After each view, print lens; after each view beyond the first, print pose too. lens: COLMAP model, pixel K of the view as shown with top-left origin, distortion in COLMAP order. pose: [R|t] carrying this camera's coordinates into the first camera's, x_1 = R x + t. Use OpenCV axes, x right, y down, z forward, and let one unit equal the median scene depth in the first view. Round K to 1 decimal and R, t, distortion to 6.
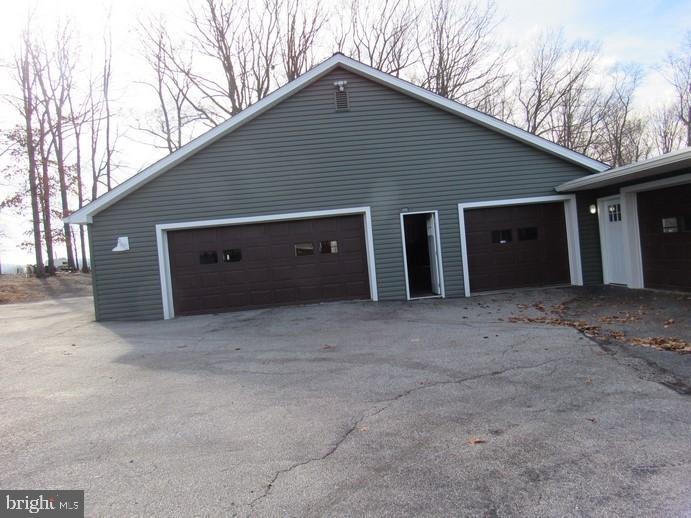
lens RADIAL K [[486.1, 0, 345.5], [0, 486.1, 259.0], [0, 0, 1]] dist [-0.004825, 0.001026]
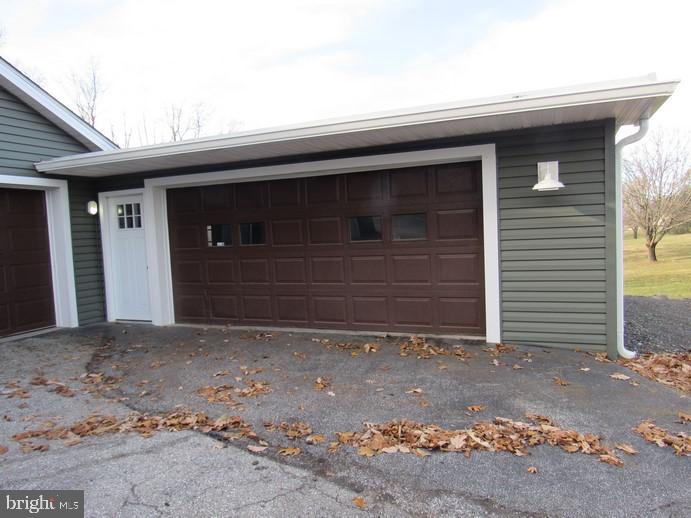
lens RADIAL K [[486.1, 0, 345.5], [0, 486.1, 259.0], [0, 0, 1]] dist [-0.004825, 0.001026]
pose [[0.429867, 0.013362, 0.902793, 0.035057], [0.019032, 0.999534, -0.023855, -0.006075], [-0.902692, 0.027436, 0.429412, 0.212947]]
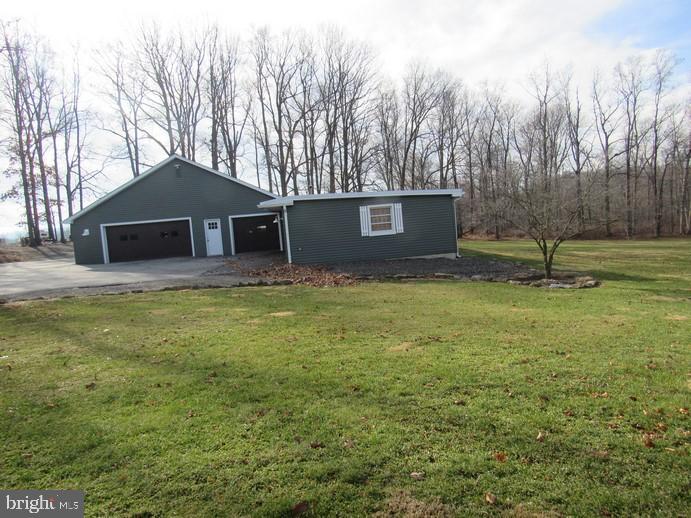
lens RADIAL K [[486.1, 0, 345.5], [0, 486.1, 259.0], [0, 0, 1]] dist [-0.004825, 0.001026]
pose [[0.999063, 0.001680, 0.043253, 0.708770], [-0.004354, 0.998079, 0.061801, -0.053265], [-0.043066, -0.061932, 0.997151, -1.437820]]
